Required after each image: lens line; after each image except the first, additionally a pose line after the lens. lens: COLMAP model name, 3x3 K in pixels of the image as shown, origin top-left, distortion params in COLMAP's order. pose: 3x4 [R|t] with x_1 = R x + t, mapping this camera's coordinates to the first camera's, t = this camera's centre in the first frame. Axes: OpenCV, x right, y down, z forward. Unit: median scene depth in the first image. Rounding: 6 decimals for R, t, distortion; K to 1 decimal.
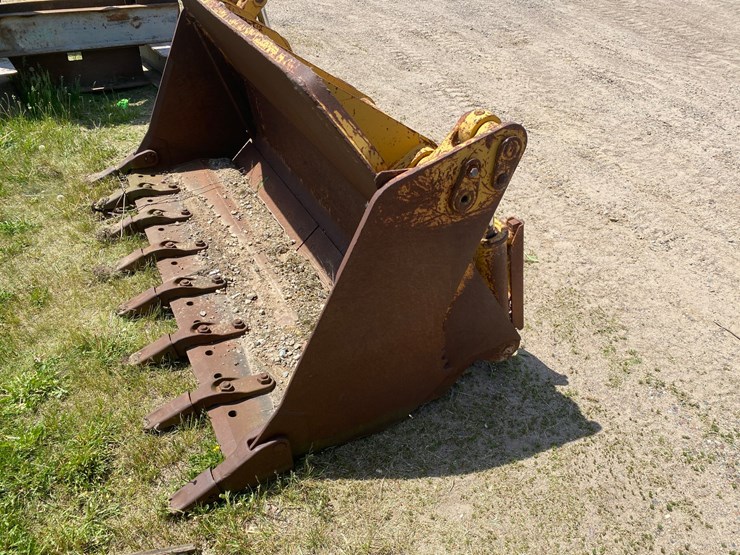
lens RADIAL K [[565.2, 0, 375.2], [0, 565.2, 293.4], [0, 0, 1]] dist [0.001893, -0.002882]
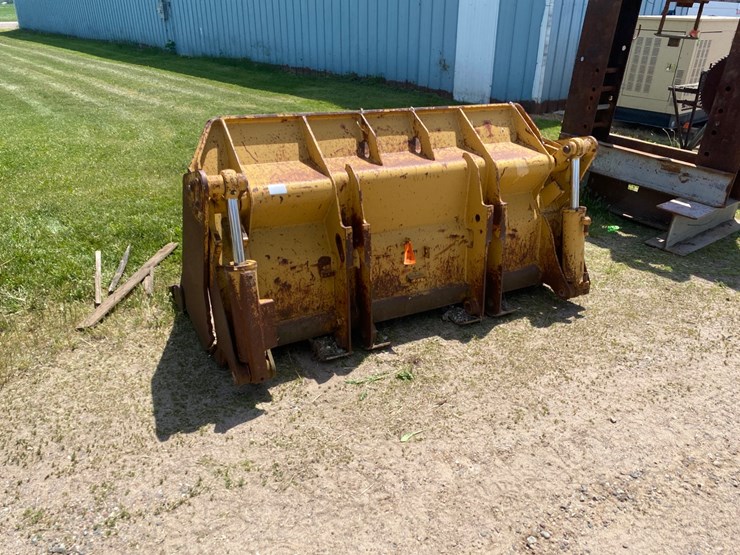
lens RADIAL K [[560.2, 0, 371.0], [0, 560.2, 287.4], [0, 0, 1]] dist [0.024846, -0.017393]
pose [[0.025661, 0.423131, -0.905705, 1.108748], [-0.639523, 0.703299, 0.310451, -0.528297], [0.768343, 0.571253, 0.288650, 0.664753]]
